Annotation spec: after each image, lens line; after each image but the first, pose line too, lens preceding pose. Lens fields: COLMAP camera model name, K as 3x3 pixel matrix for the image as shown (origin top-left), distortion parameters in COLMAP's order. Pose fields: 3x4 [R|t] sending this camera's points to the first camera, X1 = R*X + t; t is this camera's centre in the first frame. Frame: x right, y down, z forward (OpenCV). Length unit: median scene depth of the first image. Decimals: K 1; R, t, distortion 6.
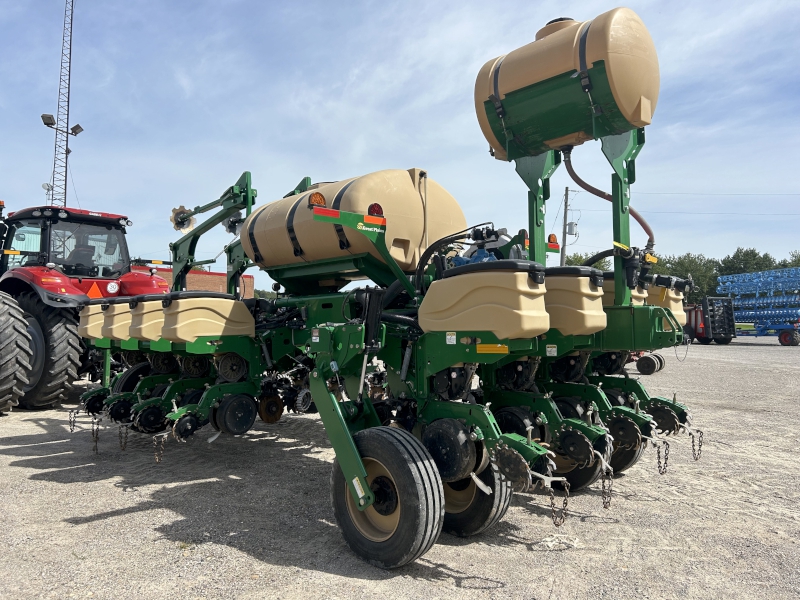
lens RADIAL K [[612.3, 0, 401.3], [0, 612.3, 286.0], [0, 0, 1]] dist [0.026635, -0.001655]
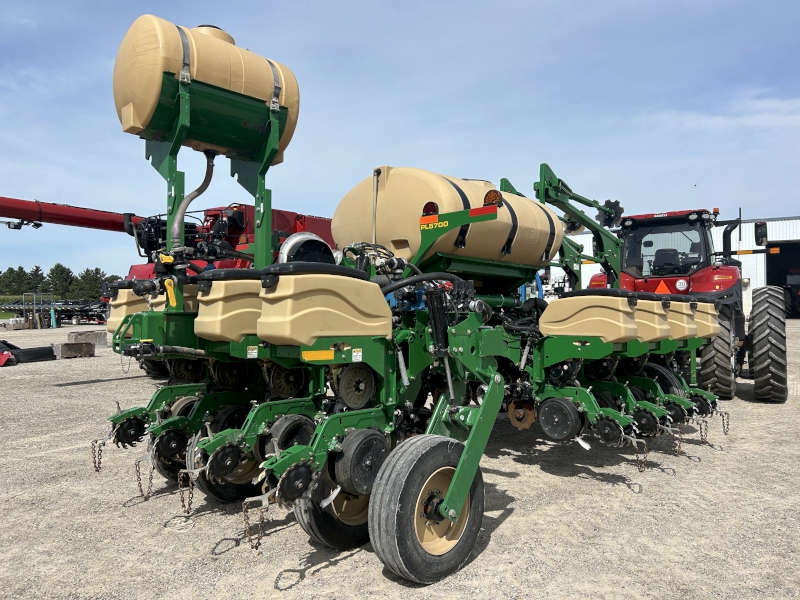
lens RADIAL K [[611.9, 0, 400.0], [0, 611.9, 300.0], [0, 0, 1]] dist [0.020616, 0.000192]
pose [[-0.010538, -0.014428, -0.999840, 1.238160], [0.051795, 0.998546, -0.014955, 0.043220], [0.998602, -0.051944, -0.009776, 1.293117]]
